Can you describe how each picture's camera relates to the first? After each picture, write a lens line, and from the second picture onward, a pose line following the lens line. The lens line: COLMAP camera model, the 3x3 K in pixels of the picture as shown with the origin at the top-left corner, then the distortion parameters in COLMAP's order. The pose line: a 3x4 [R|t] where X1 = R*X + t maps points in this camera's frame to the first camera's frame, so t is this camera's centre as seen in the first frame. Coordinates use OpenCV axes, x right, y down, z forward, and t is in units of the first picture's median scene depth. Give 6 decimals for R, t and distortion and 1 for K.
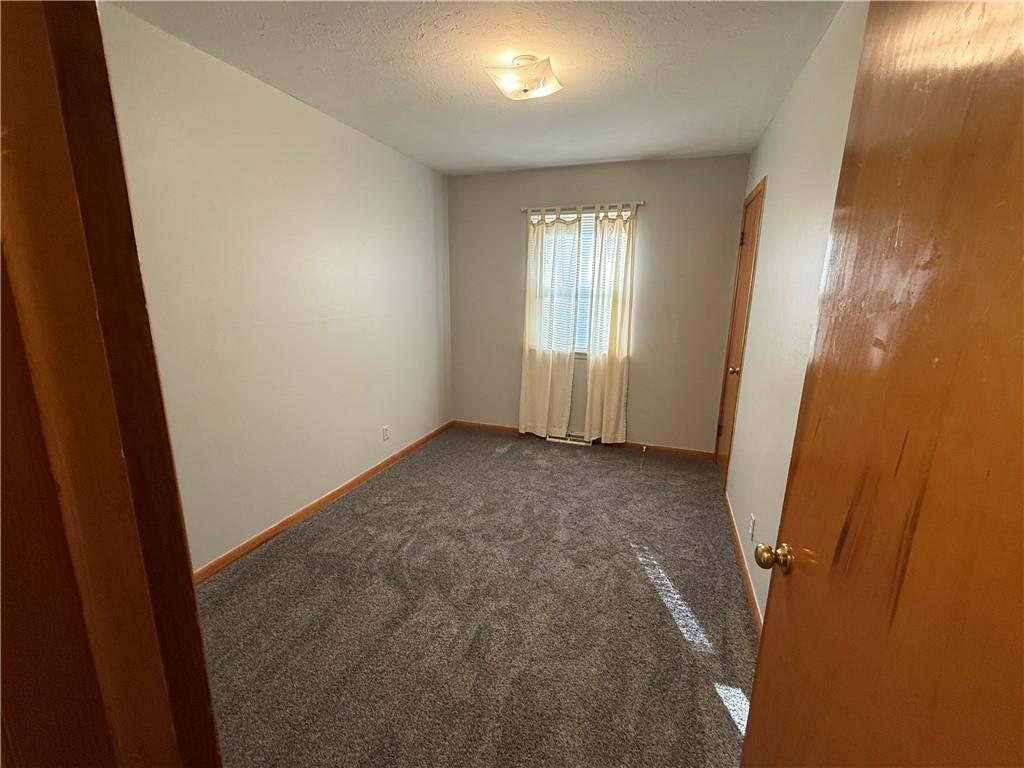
lens RADIAL K [[432.0, 0, 511.2], [0, 432.0, 385.8], [0, 0, 1]] dist [-0.000557, -0.000337]
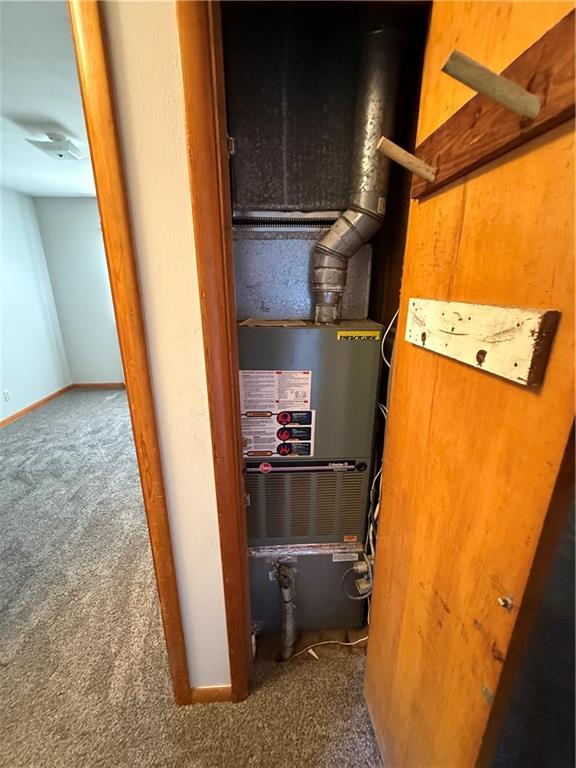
lens RADIAL K [[324.0, 0, 287.7], [0, 324.0, 382.3], [0, 0, 1]] dist [-0.000557, -0.000337]
pose [[0.917972, -0.132262, 0.373943, 0.193869], [0.101742, 0.989741, 0.100307, 0.076632], [-0.383373, -0.054033, 0.922012, -0.362450]]
